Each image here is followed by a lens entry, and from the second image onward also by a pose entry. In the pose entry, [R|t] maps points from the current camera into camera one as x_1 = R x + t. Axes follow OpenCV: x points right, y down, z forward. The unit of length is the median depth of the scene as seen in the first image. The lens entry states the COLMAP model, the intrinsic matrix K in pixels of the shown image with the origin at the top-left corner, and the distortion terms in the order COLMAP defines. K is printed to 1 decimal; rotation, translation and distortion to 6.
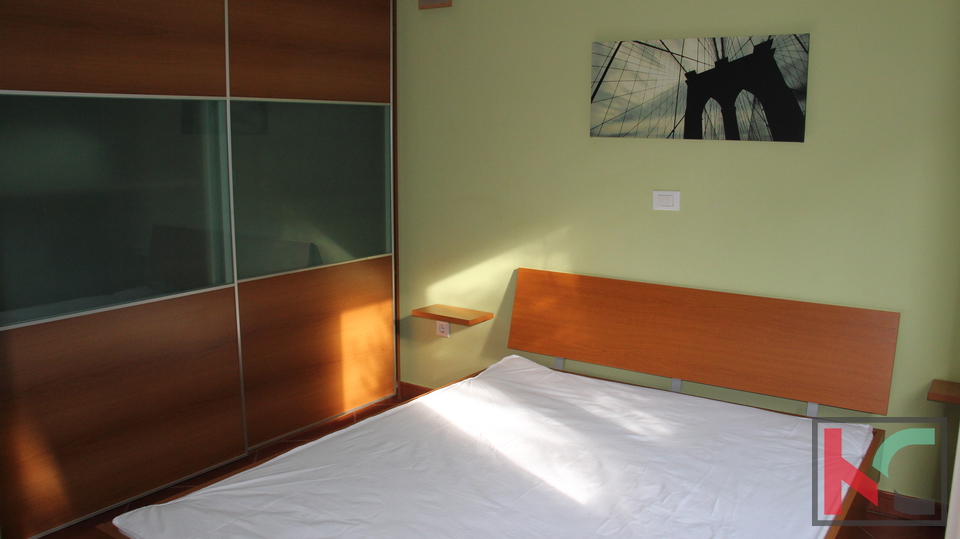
lens RADIAL K [[813.9, 0, 481.1], [0, 813.9, 266.3], [0, 0, 1]] dist [-0.109286, -0.007661]
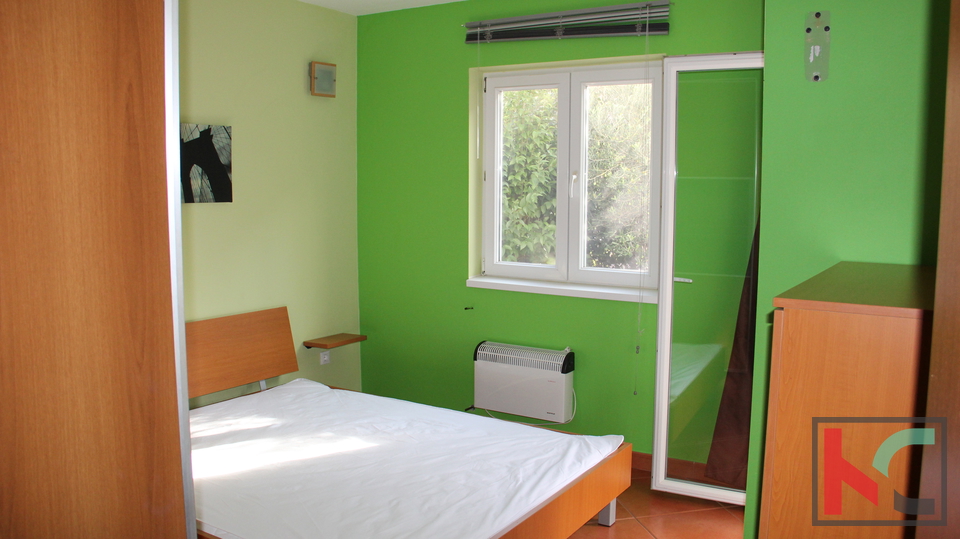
lens RADIAL K [[813.9, 0, 481.2], [0, 813.9, 271.1], [0, 0, 1]] dist [-0.109286, -0.007661]
pose [[-0.037800, -0.109107, 0.993311, -1.045237], [0.170367, 0.978765, 0.113993, -0.122996], [-0.984655, 0.173537, -0.018409, 0.610986]]
